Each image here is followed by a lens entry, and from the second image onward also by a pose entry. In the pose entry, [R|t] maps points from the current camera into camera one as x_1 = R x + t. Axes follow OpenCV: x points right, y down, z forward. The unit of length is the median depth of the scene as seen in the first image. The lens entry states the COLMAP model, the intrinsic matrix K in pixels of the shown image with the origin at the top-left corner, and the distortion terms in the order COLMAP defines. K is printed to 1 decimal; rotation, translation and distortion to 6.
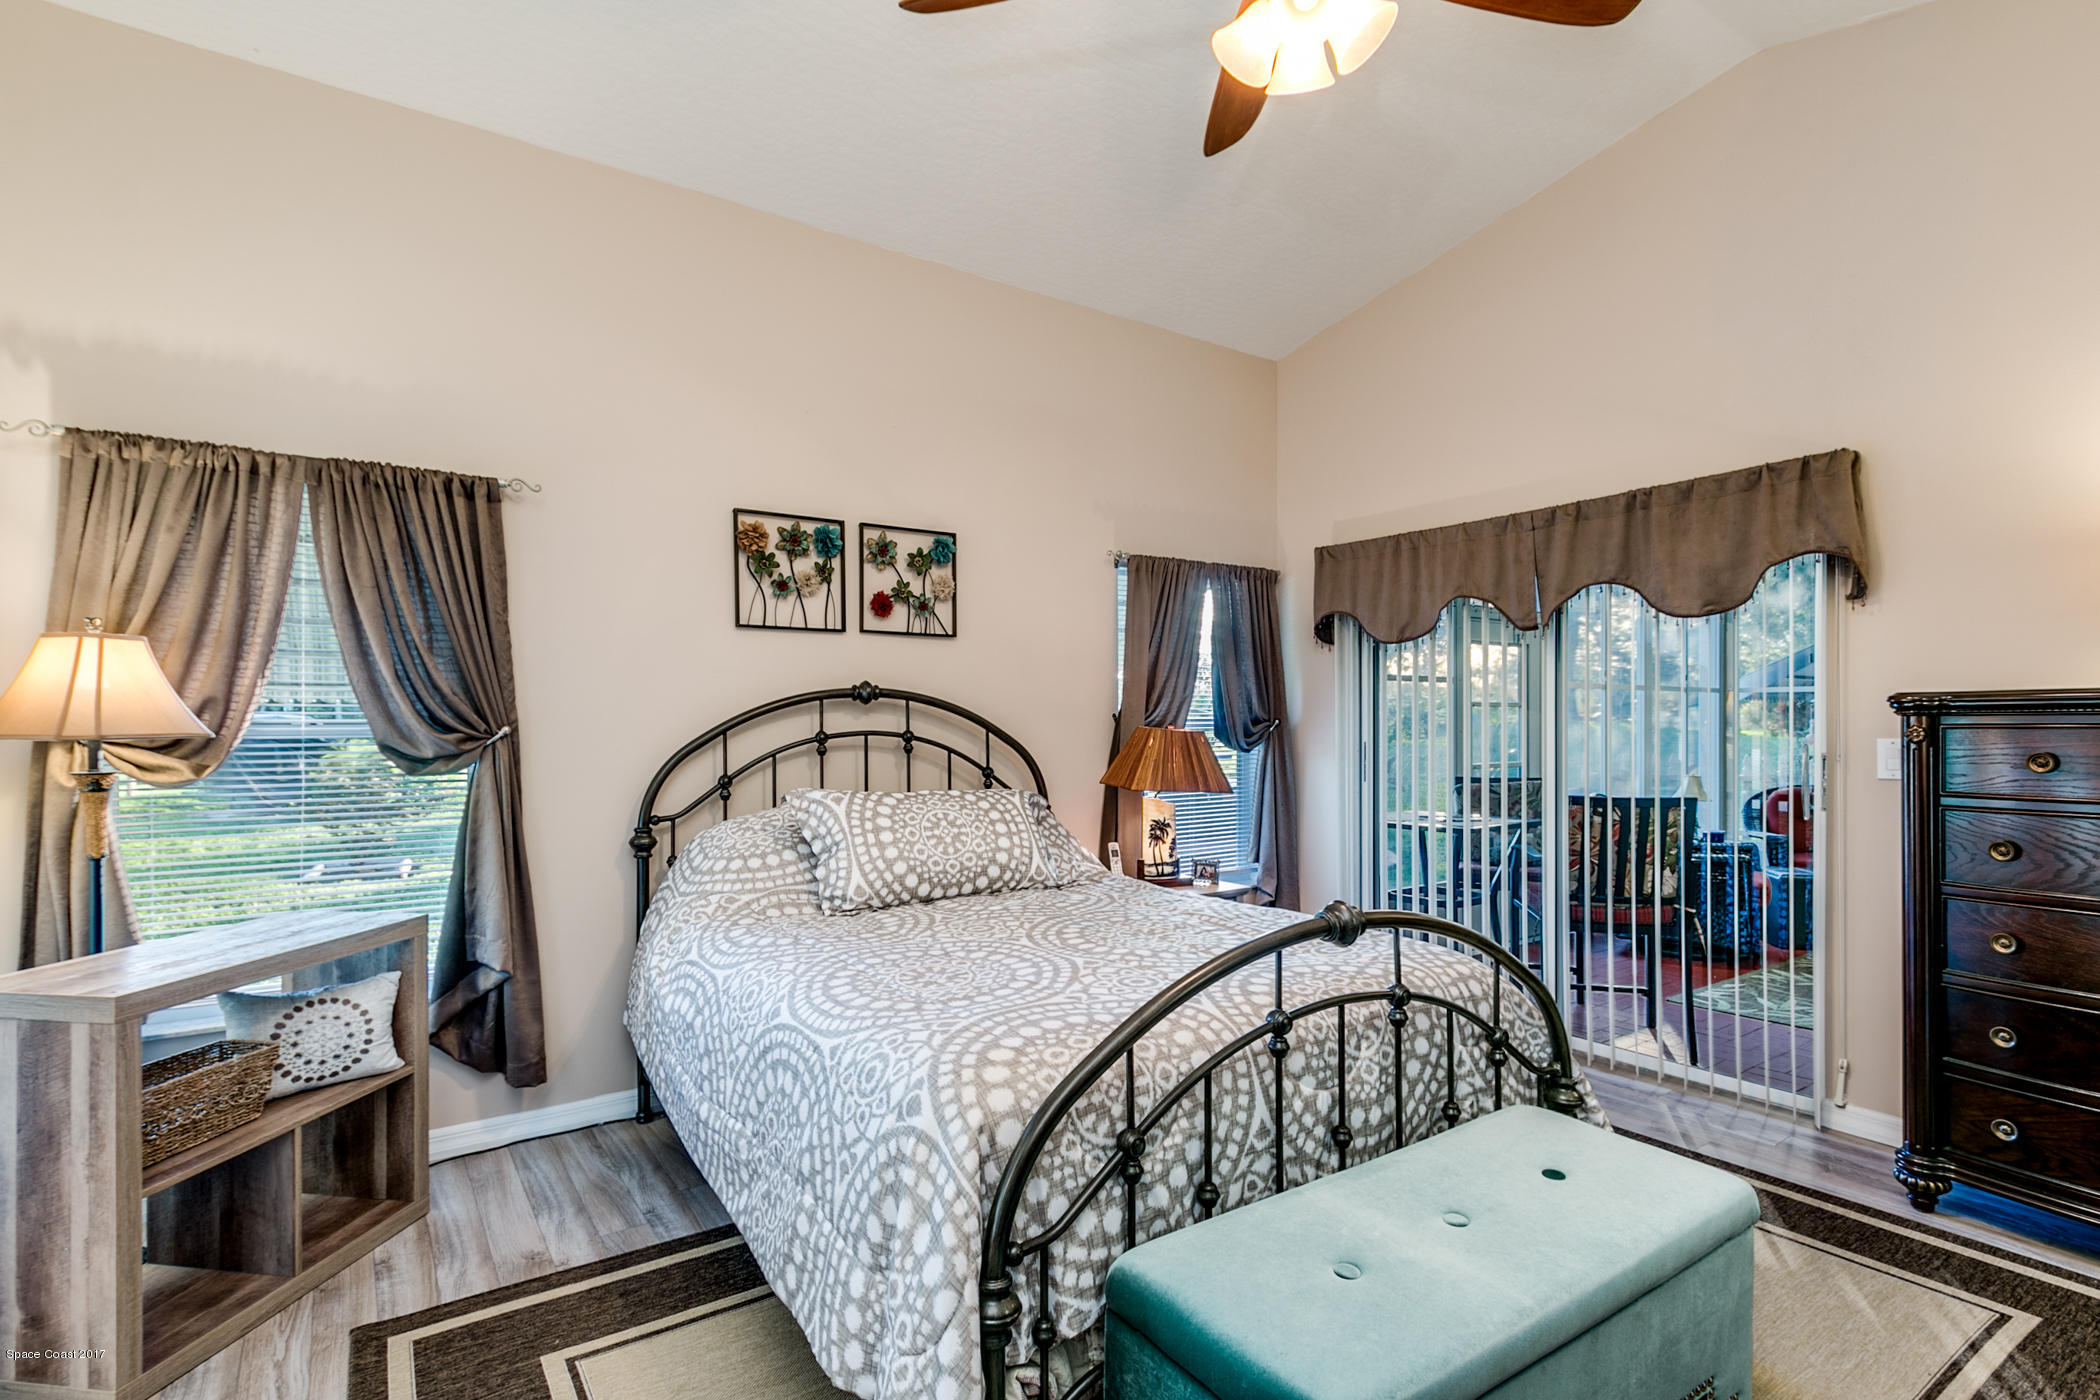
lens RADIAL K [[996.2, 0, 1038.5], [0, 996.2, 722.5], [0, 0, 1]] dist [0.000323, 0.000071]
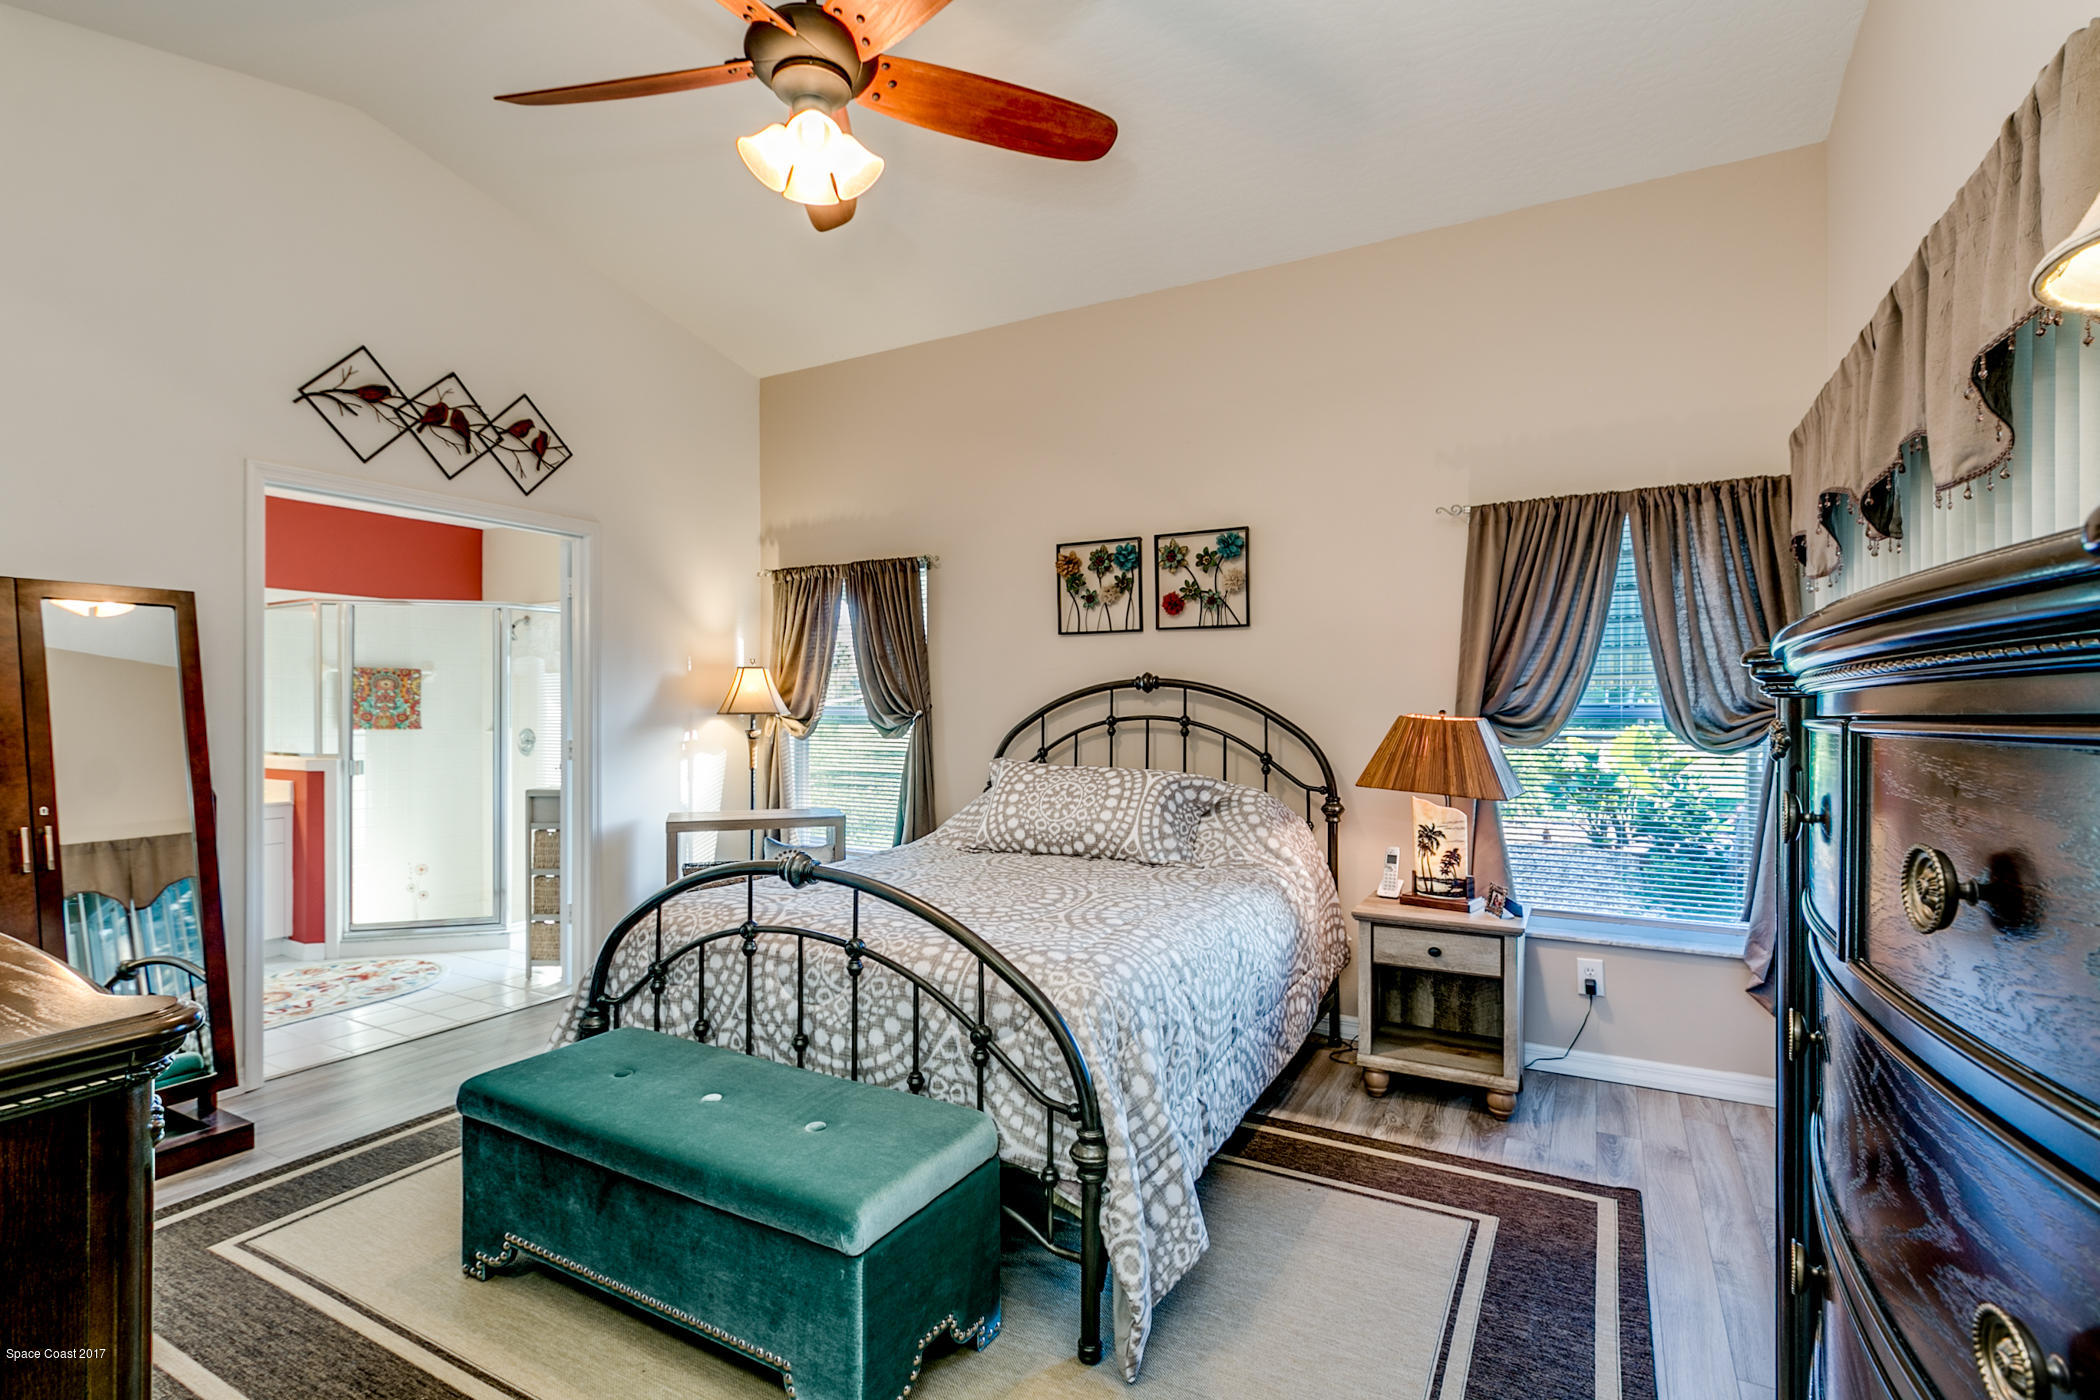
lens RADIAL K [[996.4, 0, 1034.6], [0, 996.4, 700.1], [0, 0, 1]] dist [0.000718, -0.000065]
pose [[0.446671, -0.003552, -0.894691, 0.825858], [-0.003015, 0.999980, -0.005476, -0.002816], [0.894693, 0.005143, 0.446651, 0.375757]]
